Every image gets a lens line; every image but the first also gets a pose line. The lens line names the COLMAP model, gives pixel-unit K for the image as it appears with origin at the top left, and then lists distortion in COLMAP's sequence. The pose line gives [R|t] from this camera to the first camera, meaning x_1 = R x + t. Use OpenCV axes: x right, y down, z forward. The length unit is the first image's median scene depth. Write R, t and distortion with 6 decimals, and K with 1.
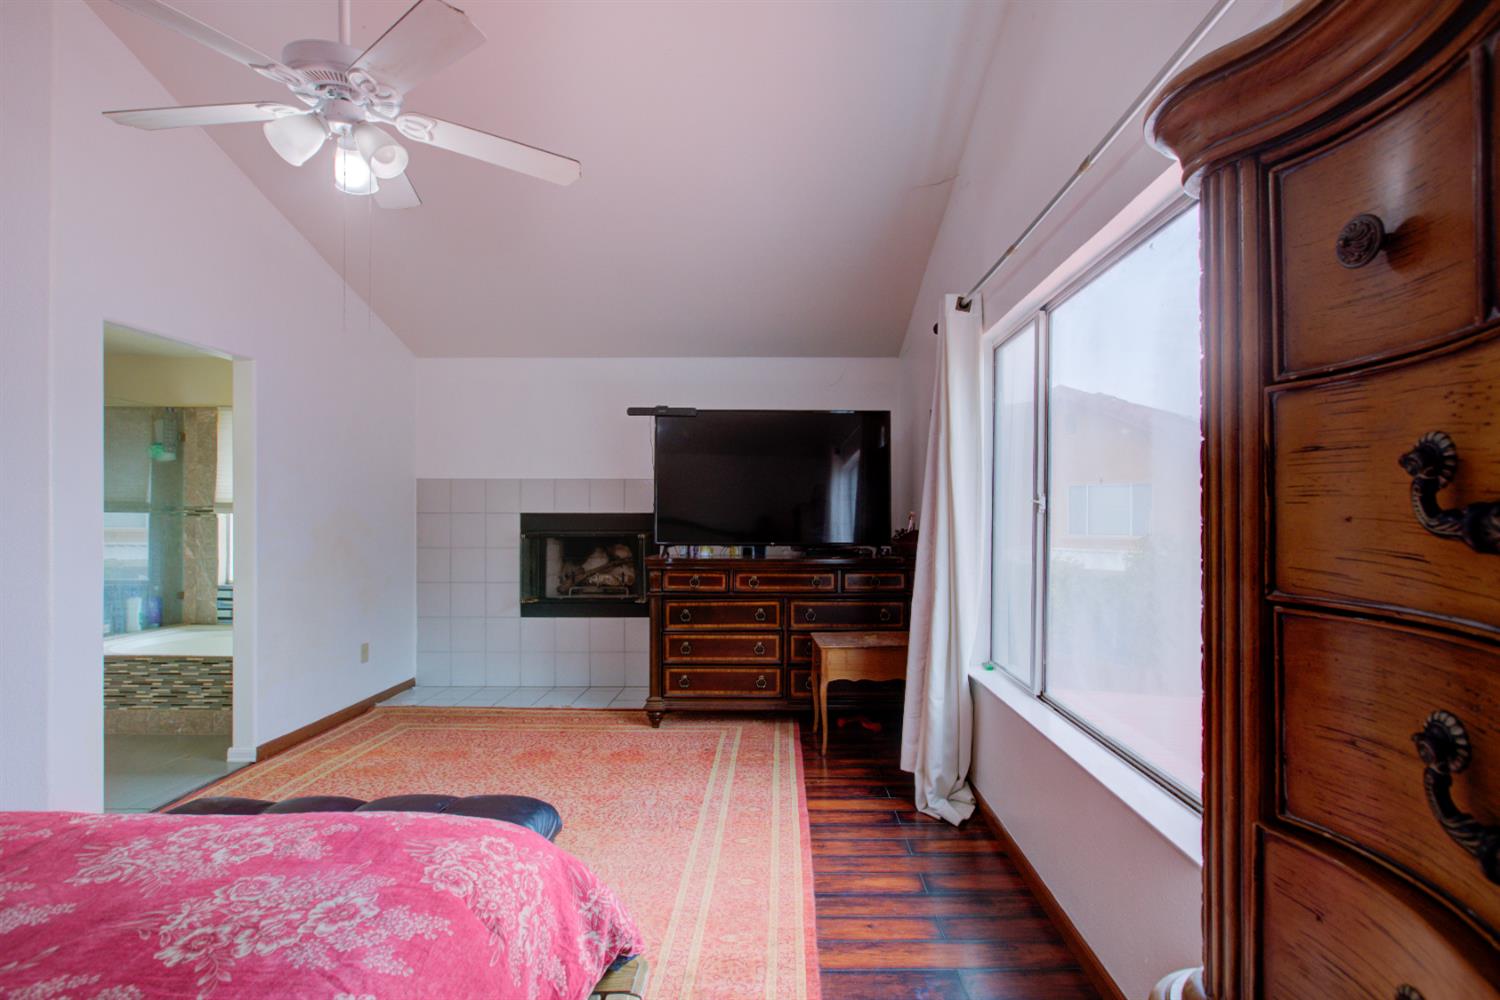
lens RADIAL K [[709.4, 0, 762.5], [0, 709.4, 507.7], [0, 0, 1]] dist [-0.010714, 0.000386]
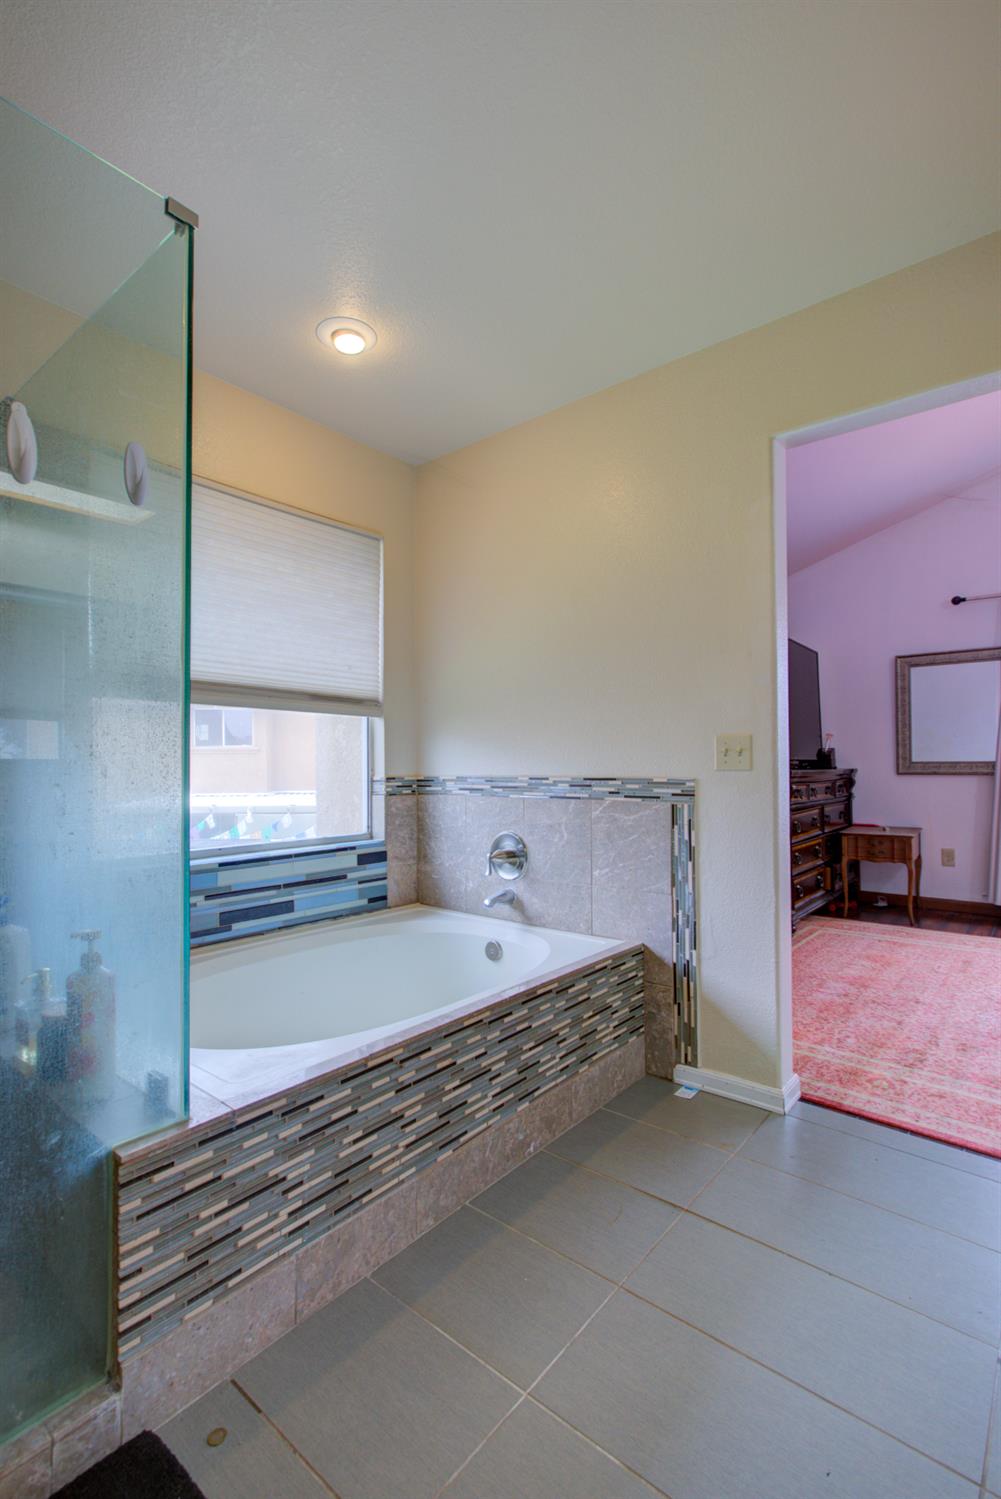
lens RADIAL K [[696.3, 0, 505.1], [0, 696.3, 757.4], [0, 0, 1]] dist [-0.005419, 0.000323]
pose [[0.622940, 0.013525, 0.782153, -0.958929], [-0.005844, 0.999903, -0.012636, 0.048757], [-0.782248, 0.003300, 0.622958, 0.574839]]
